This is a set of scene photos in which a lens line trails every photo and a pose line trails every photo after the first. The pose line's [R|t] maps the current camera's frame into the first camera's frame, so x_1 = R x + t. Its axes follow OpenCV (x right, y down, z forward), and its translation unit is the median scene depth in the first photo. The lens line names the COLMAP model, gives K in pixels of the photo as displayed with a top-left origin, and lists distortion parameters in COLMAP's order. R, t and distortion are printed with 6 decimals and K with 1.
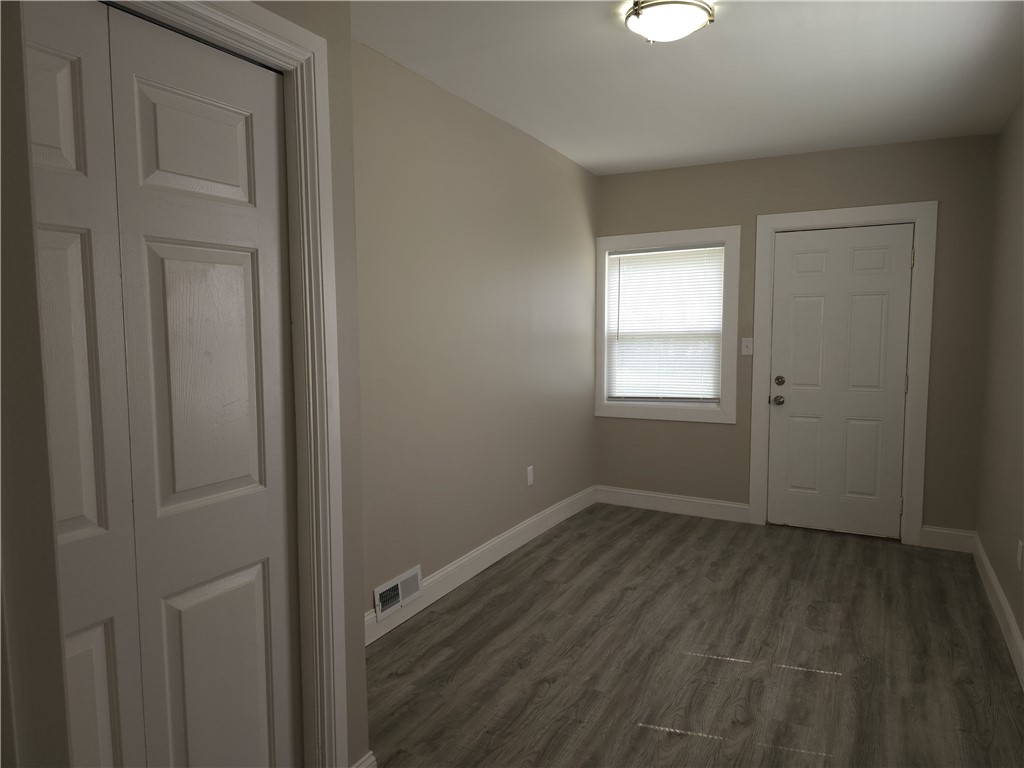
lens RADIAL K [[685.9, 0, 510.3], [0, 685.9, 385.2], [0, 0, 1]] dist [0.031979, -0.002993]
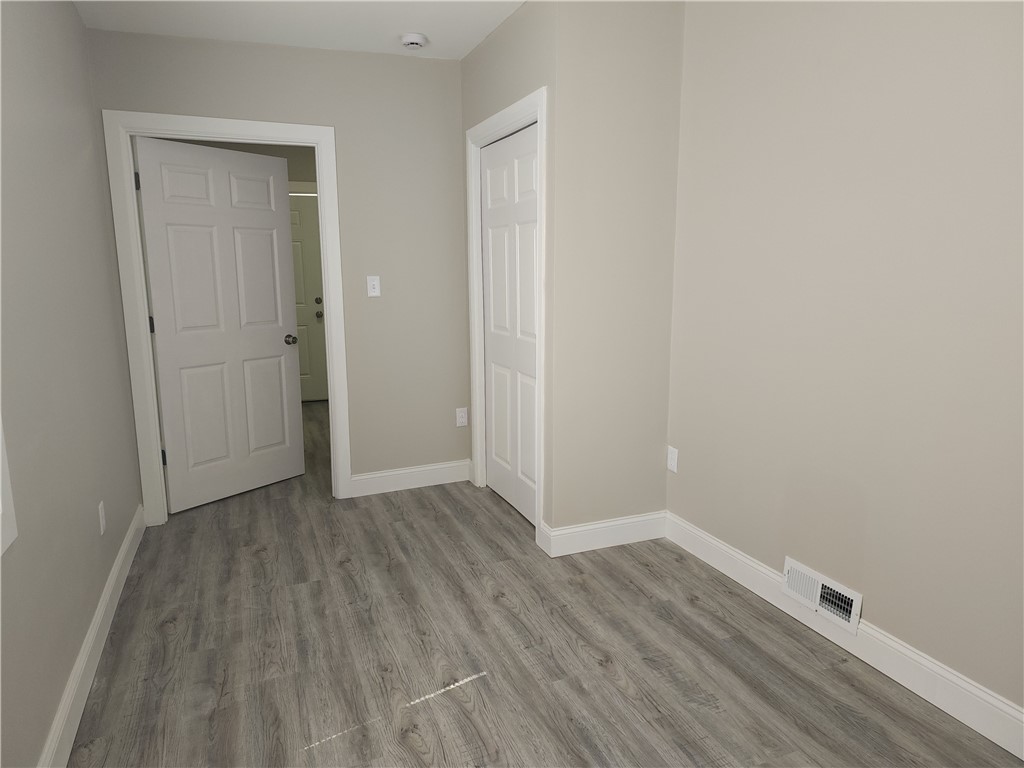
lens RADIAL K [[685.9, 0, 512.1], [0, 685.9, 383.7], [0, 0, 1]] dist [0.031979, -0.002993]
pose [[-0.646148, 0.139079, -0.750433, 0.772556], [-0.060178, 0.970911, 0.231756, -0.119411], [0.760836, 0.194909, -0.618982, 1.436612]]
